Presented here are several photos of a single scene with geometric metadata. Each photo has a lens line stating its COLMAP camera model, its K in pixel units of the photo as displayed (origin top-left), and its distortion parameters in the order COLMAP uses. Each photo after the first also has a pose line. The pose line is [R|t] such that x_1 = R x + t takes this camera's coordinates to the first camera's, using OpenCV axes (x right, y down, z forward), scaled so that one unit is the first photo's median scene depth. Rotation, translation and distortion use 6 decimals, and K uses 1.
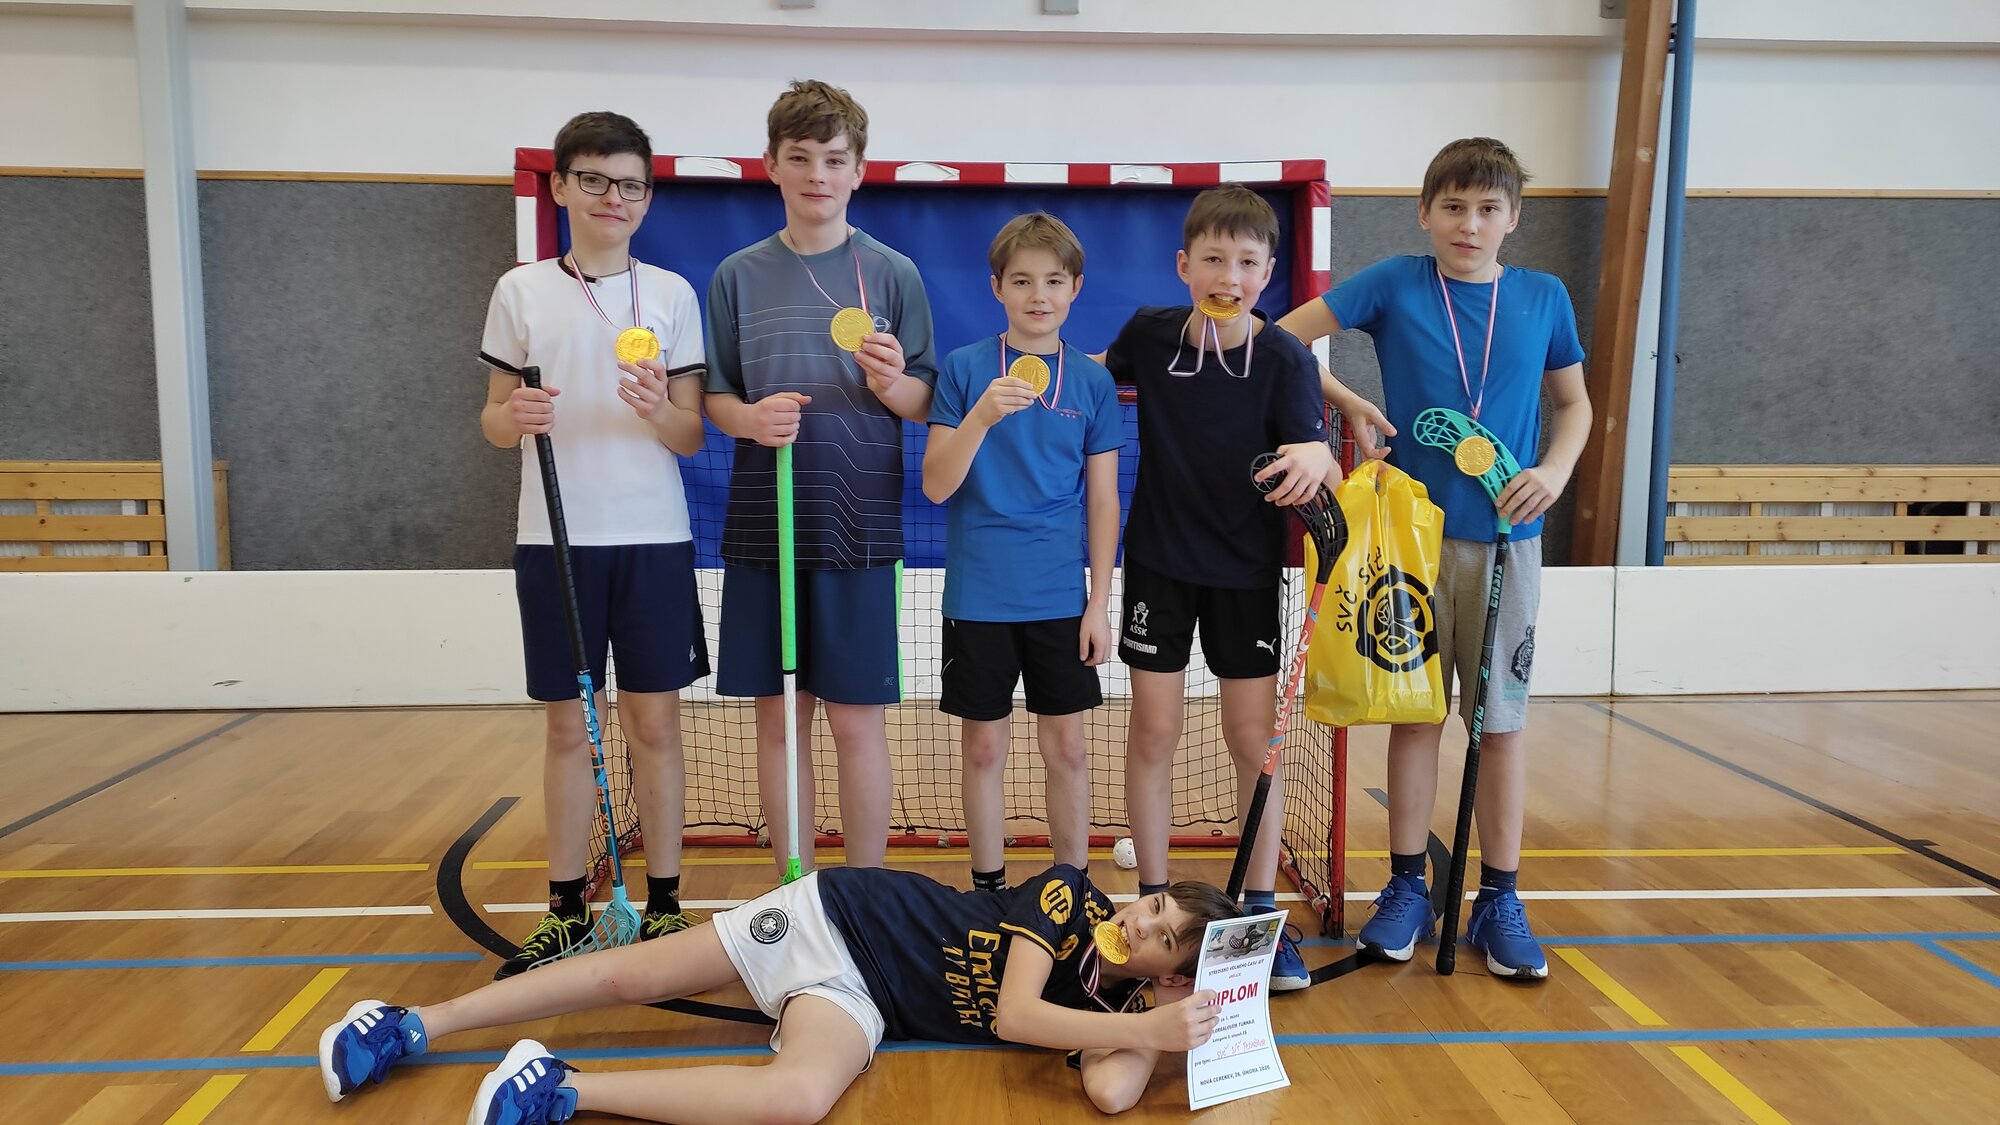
lens RADIAL K [[1449.2, 0, 972.8], [0, 1449.2, 557.0], [0, 0, 1]] dist [0.008977, 0.001011]
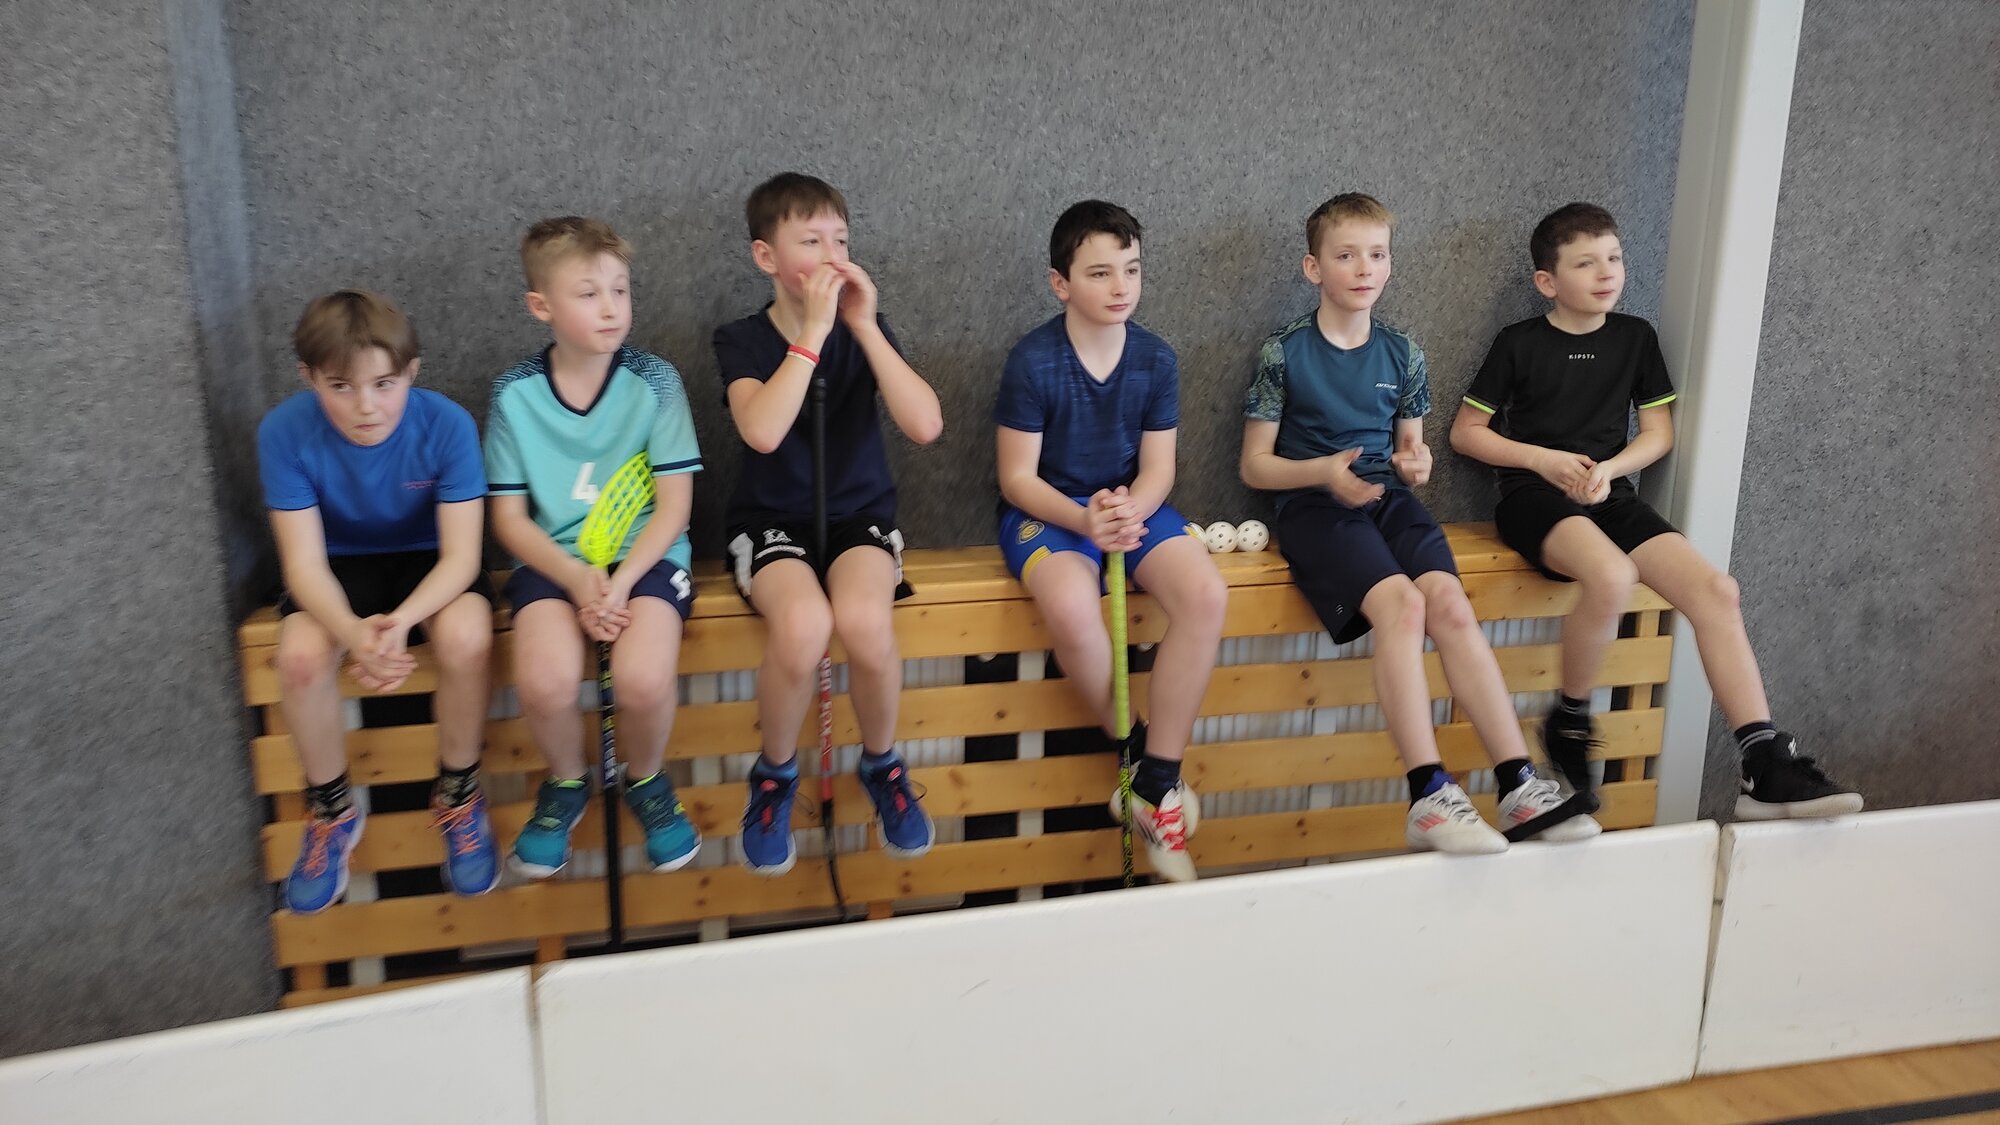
lens RADIAL K [[1449.2, 0, 972.8], [0, 1449.2, 557.0], [0, 0, 1]] dist [0.008977, 0.001011]
pose [[0.989969, -0.044313, 0.134157, -0.884015], [0.026778, 0.991179, 0.129795, -0.135362], [-0.138725, -0.124900, 0.982423, 0.507526]]
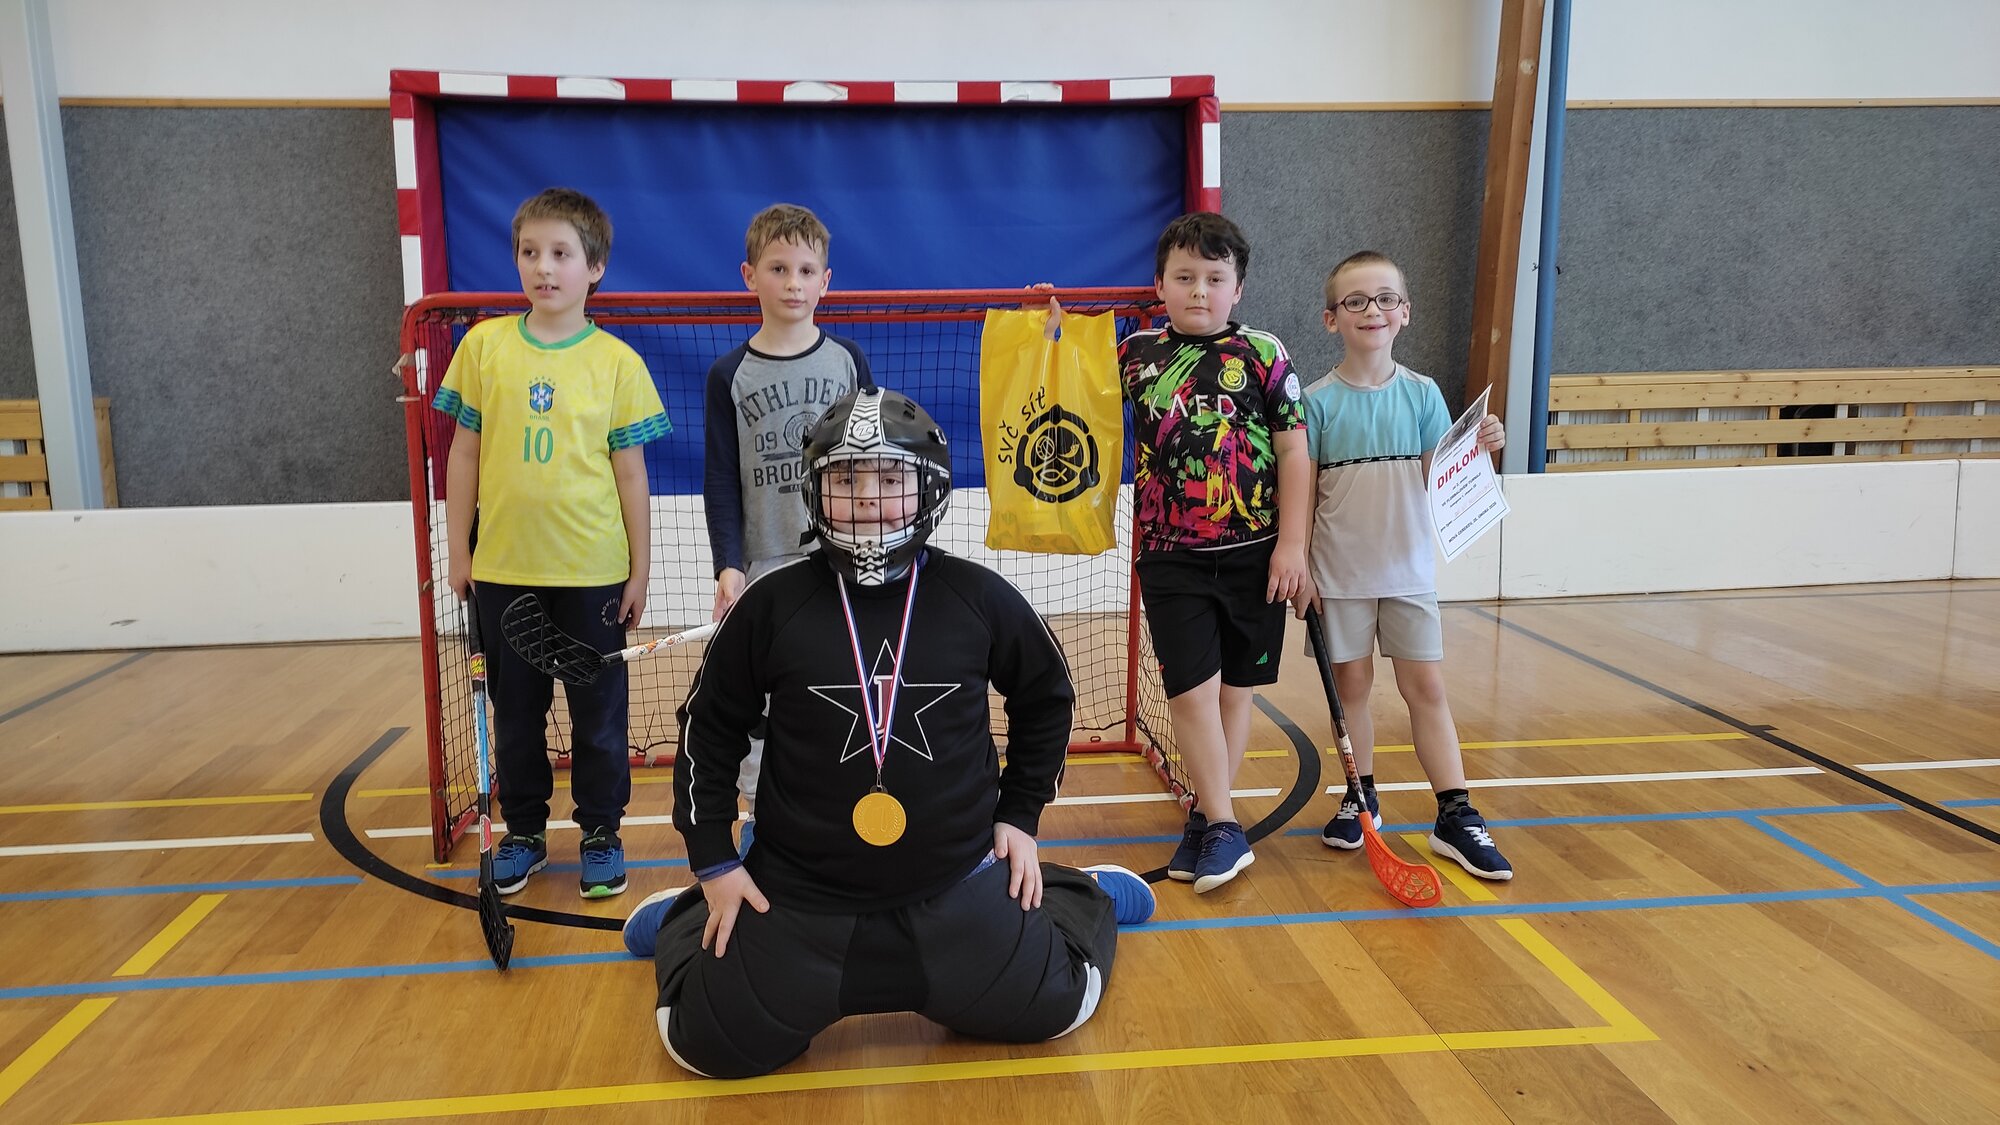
lens RADIAL K [[1449.2, 0, 972.8], [0, 1449.2, 557.0], [0, 0, 1]] dist [0.008977, 0.001011]
pose [[0.998709, -0.024801, 0.044322, 0.023161], [0.022516, 0.998428, 0.051327, 0.003837], [-0.045525, -0.050262, 0.997698, -0.010168]]
